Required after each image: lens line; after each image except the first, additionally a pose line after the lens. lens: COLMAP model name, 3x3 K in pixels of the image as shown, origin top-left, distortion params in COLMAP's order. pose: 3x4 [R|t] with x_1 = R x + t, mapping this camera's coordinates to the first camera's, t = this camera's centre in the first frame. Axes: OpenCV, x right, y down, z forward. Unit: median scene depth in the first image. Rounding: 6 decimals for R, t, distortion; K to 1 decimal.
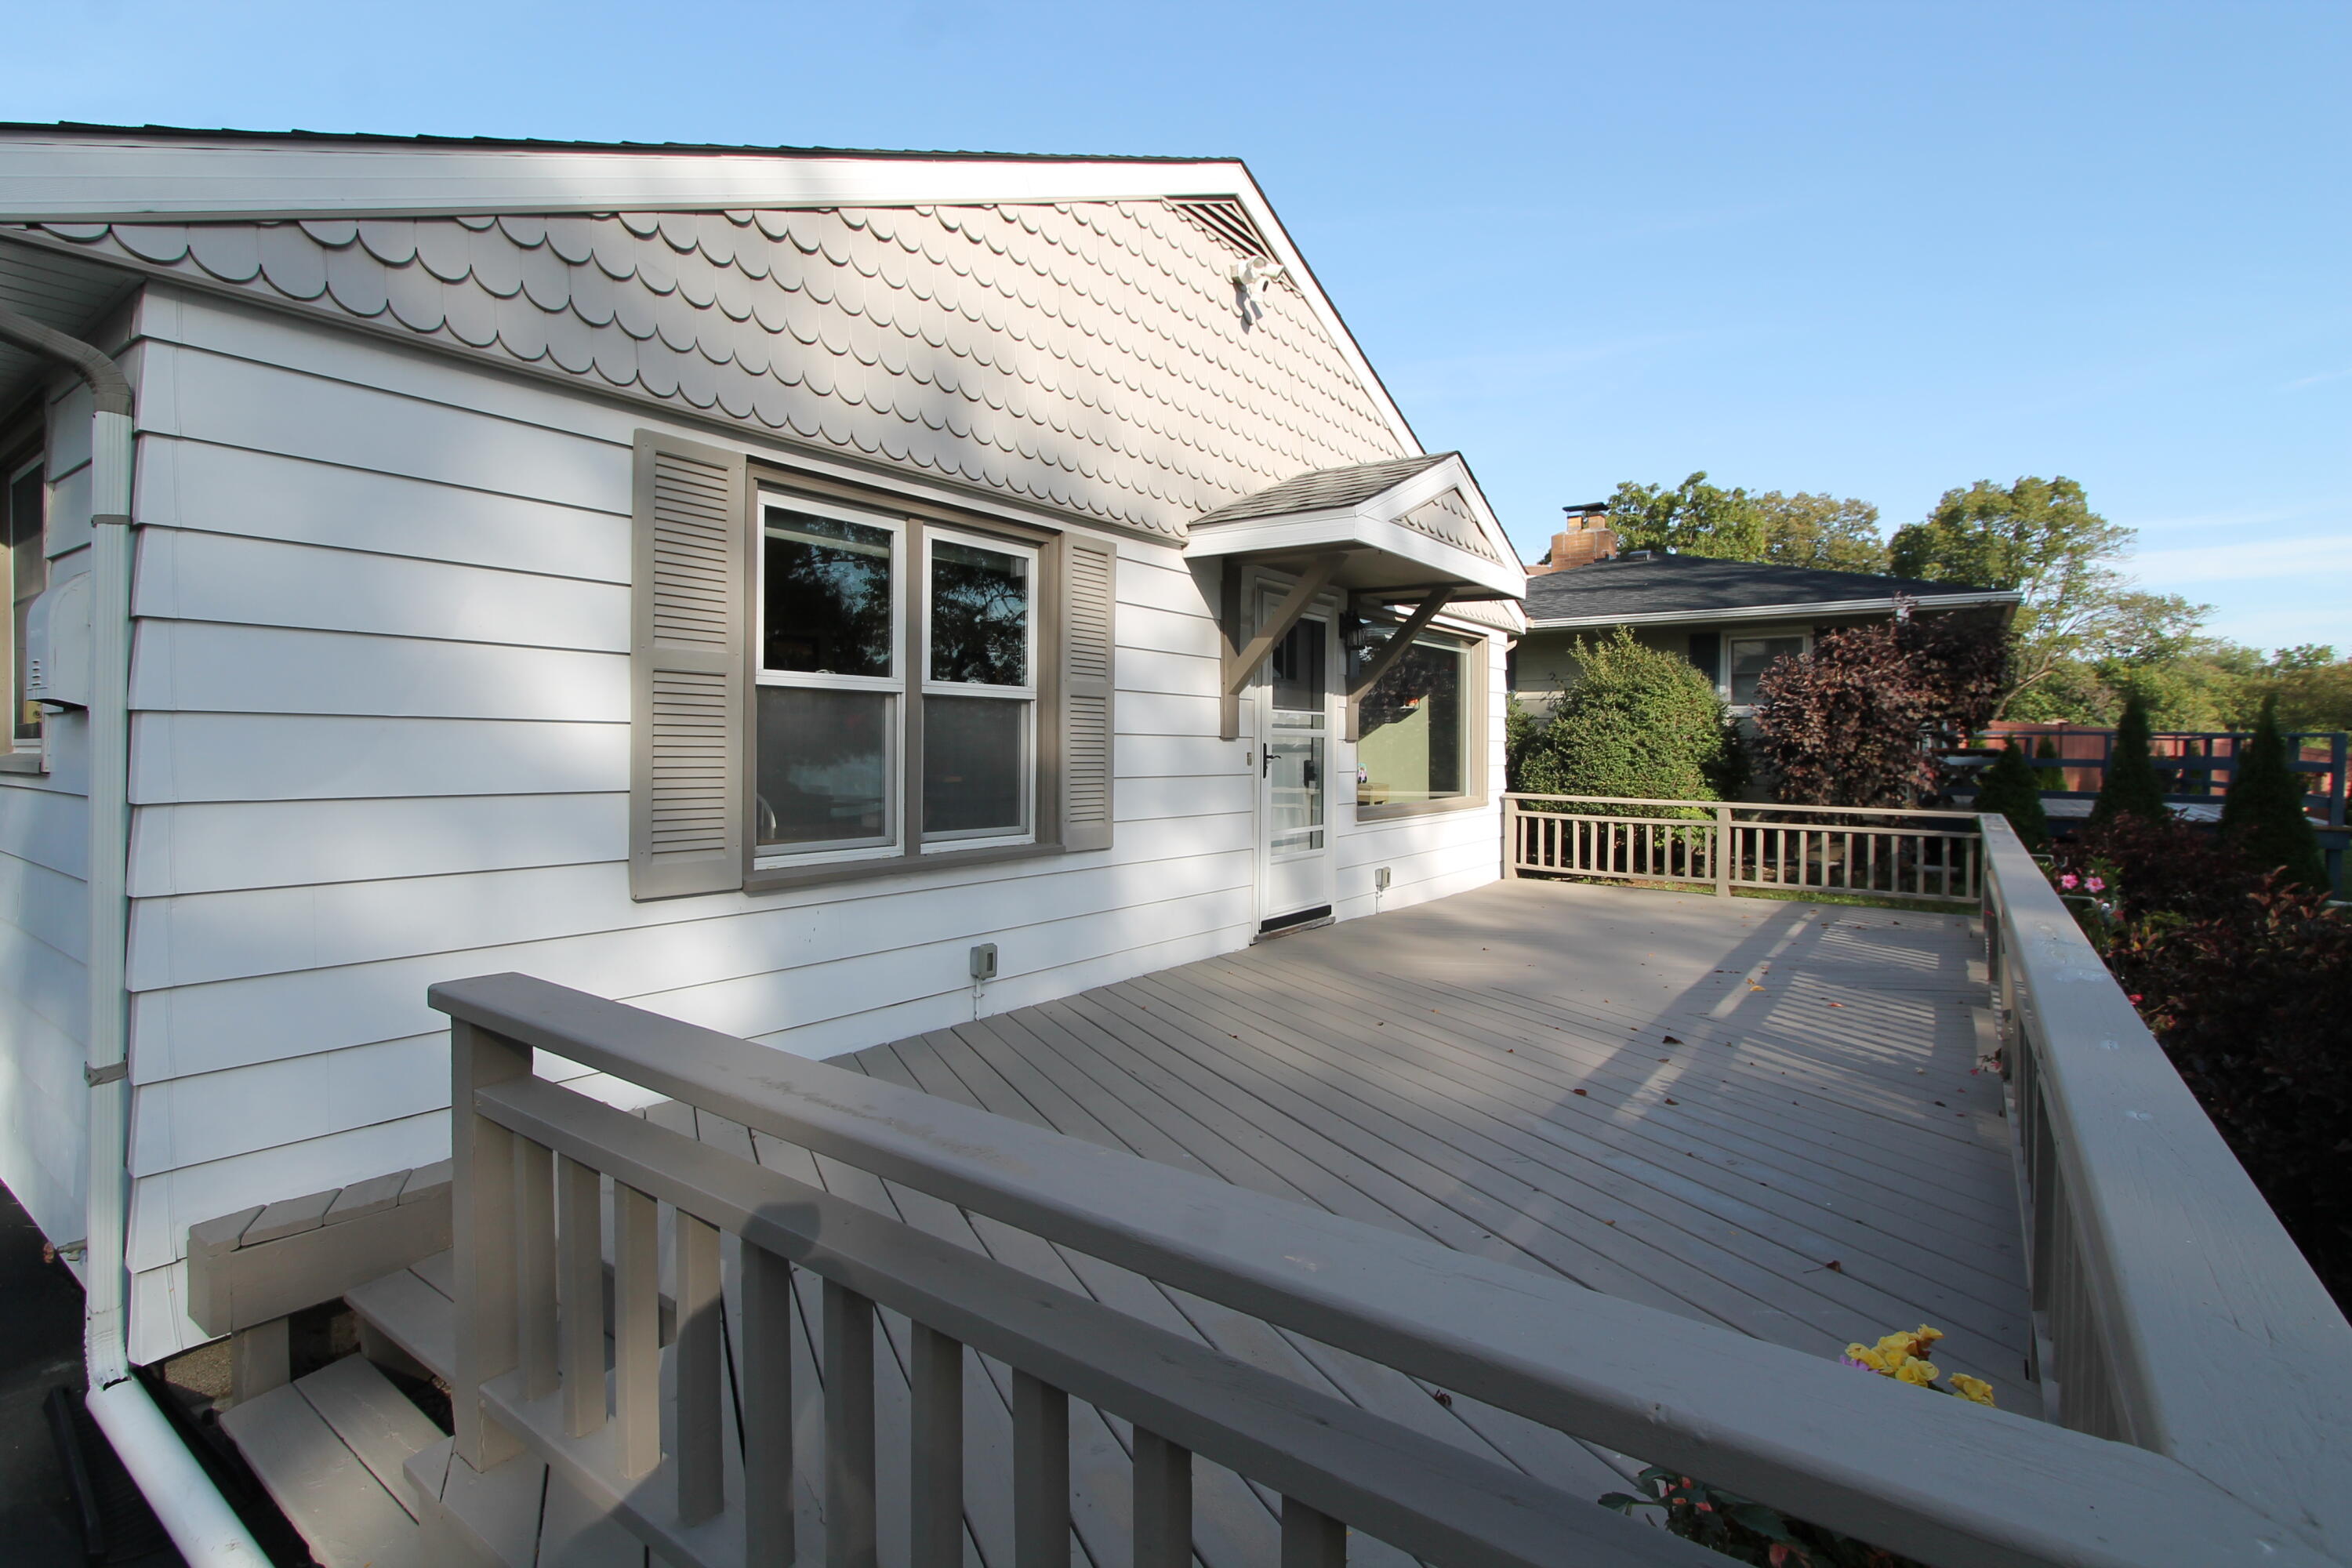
lens RADIAL K [[1101.2, 0, 1176.9], [0, 1101.2, 754.8], [0, 0, 1]] dist [-0.018752, 0.004822]
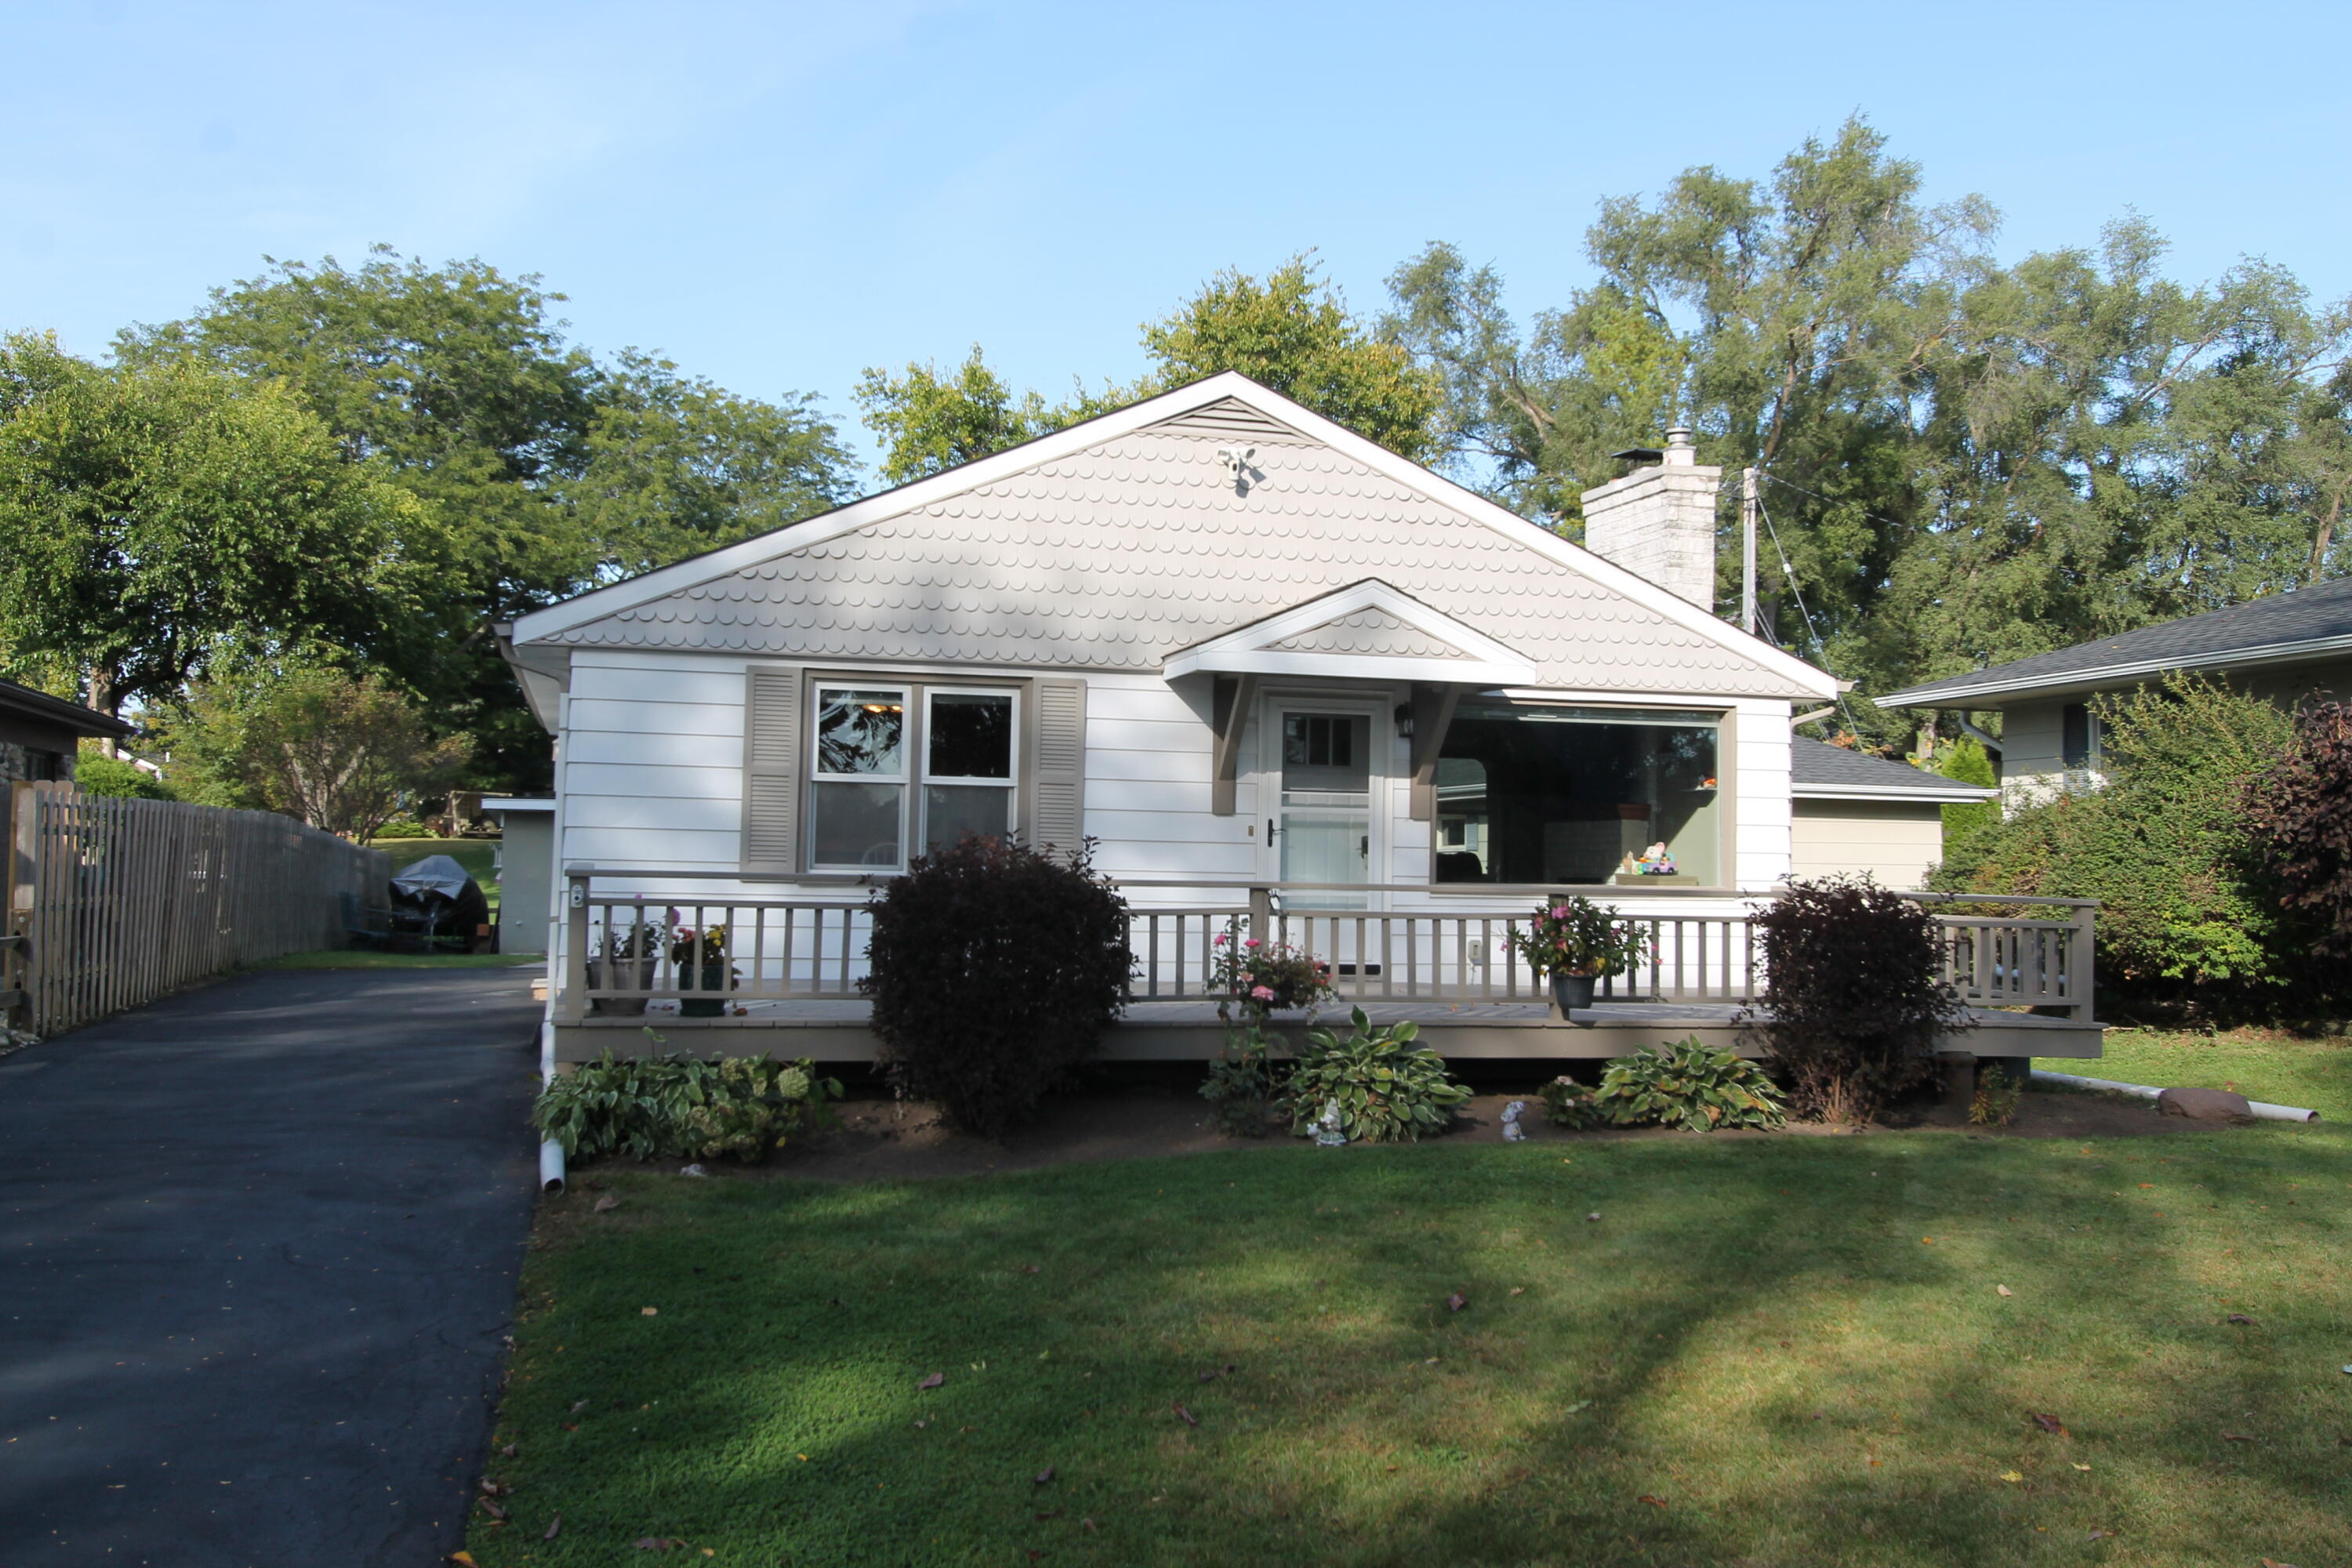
lens RADIAL K [[2151.3, 0, 1176.0], [0, 2151.3, 784.0], [0, 0, 1]] dist [-0.001110, -0.010297]
pose [[0.769239, -0.015401, -0.638776, 1.780856], [-0.019634, 0.998668, -0.047723, 0.078557], [0.638660, 0.049252, 0.767911, -1.068520]]
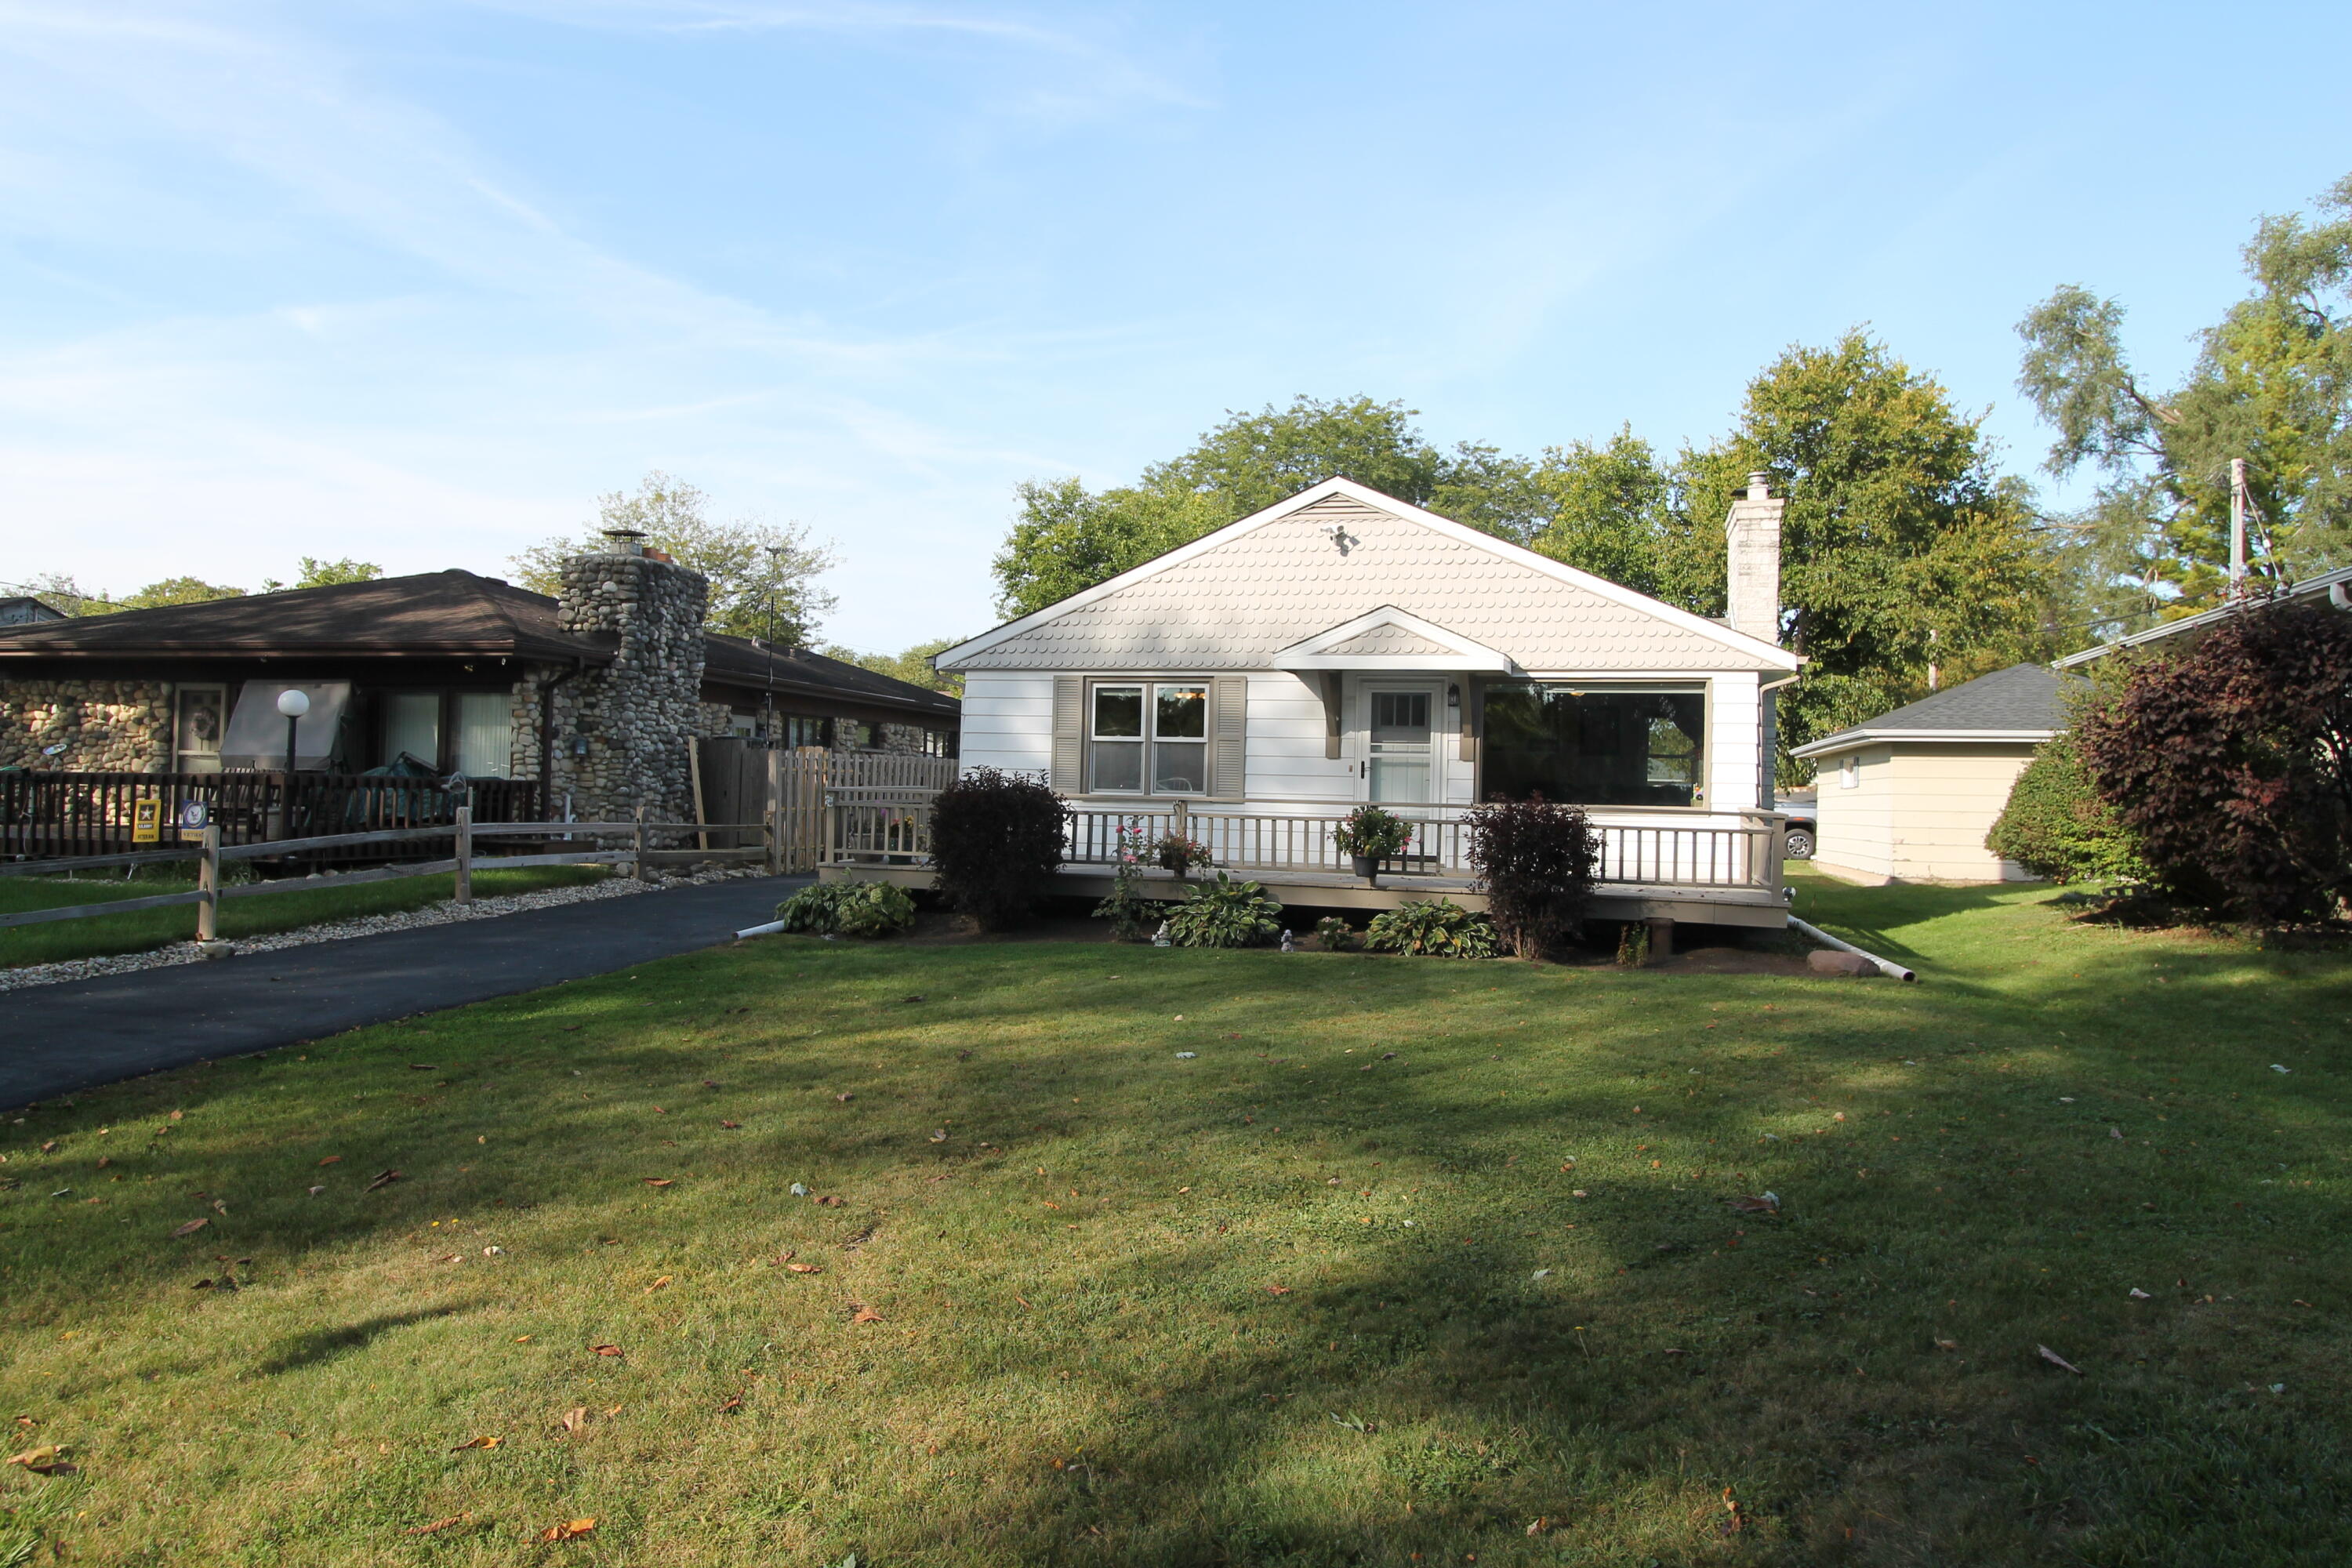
lens RADIAL K [[1553.5, 0, 1176.0], [0, 1553.5, 784.0], [0, 0, 1]] dist [-0.008909, 0.001346]
pose [[0.344031, 0.002286, -0.938956, 2.927514], [-0.027664, 0.999588, -0.007703, 0.070378], [0.938551, 0.028625, 0.343952, -0.287157]]
